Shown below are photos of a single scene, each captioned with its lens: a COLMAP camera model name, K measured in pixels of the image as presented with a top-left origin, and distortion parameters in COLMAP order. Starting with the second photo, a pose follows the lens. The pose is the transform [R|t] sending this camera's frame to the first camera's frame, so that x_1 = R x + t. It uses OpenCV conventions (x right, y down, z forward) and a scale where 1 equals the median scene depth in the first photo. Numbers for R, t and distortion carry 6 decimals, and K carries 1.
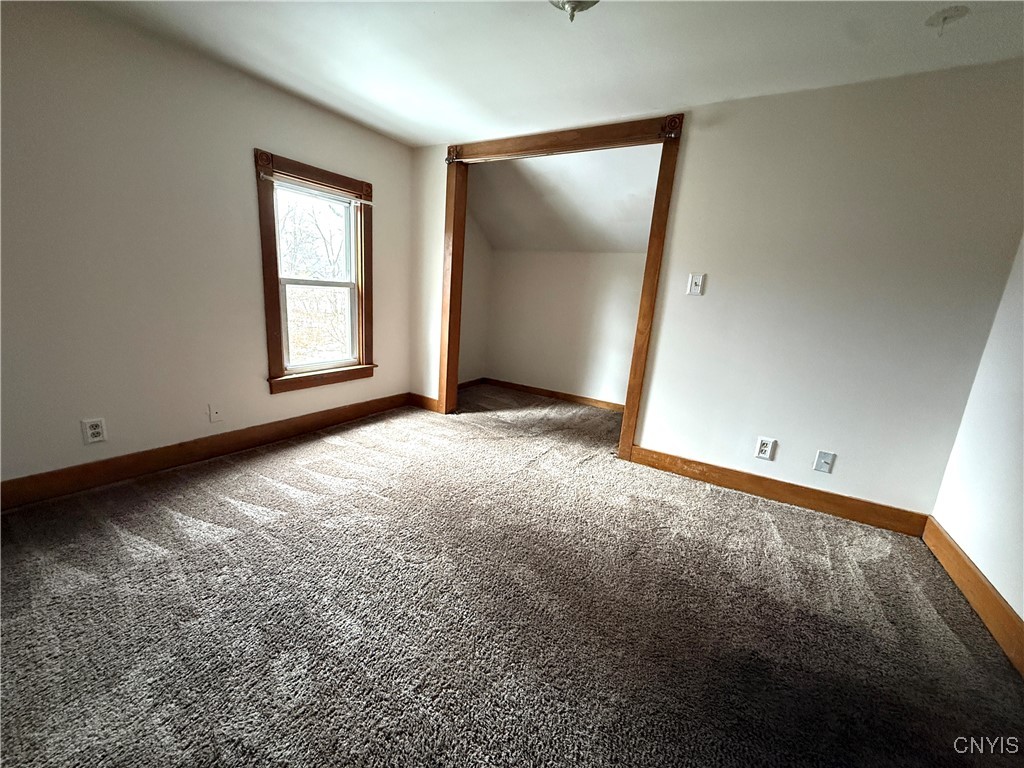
lens RADIAL K [[408.4, 0, 511.0], [0, 408.4, 384.8], [0, 0, 1]] dist [-0.000161, -0.000163]
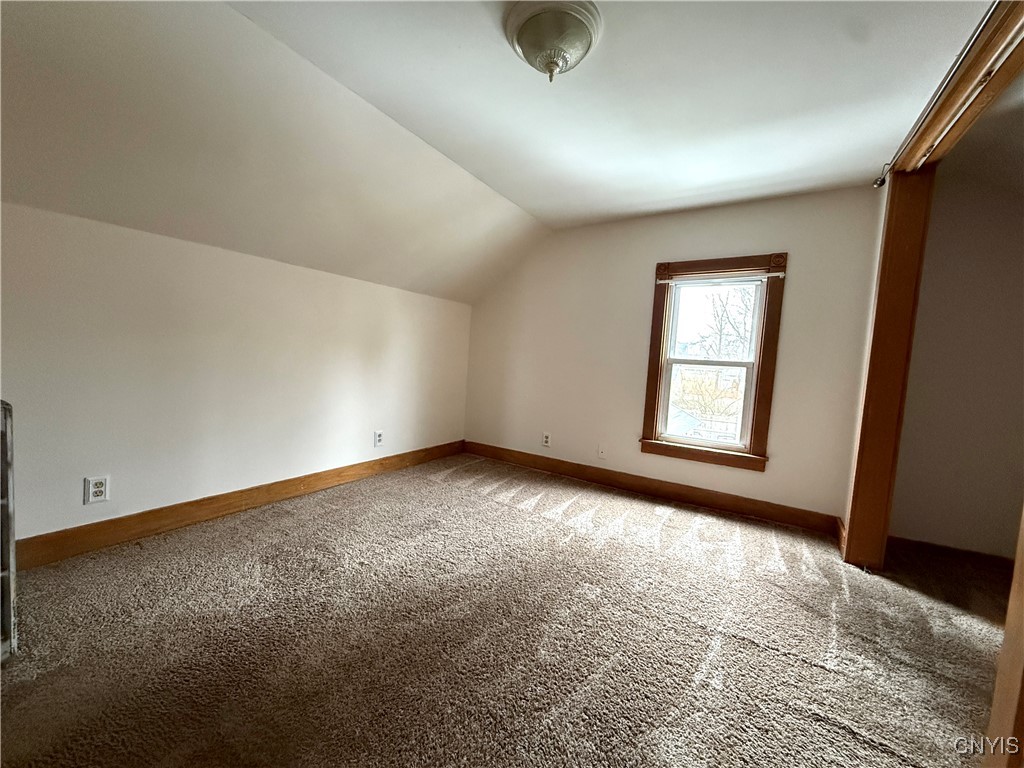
lens RADIAL K [[408.4, 0, 511.0], [0, 408.4, 384.8], [0, 0, 1]] dist [-0.000161, -0.000163]
pose [[-0.003463, 0.004569, -0.999984, 0.593460], [-0.274431, 0.961592, 0.005344, -0.065636], [0.961601, 0.274445, -0.002076, 0.556618]]
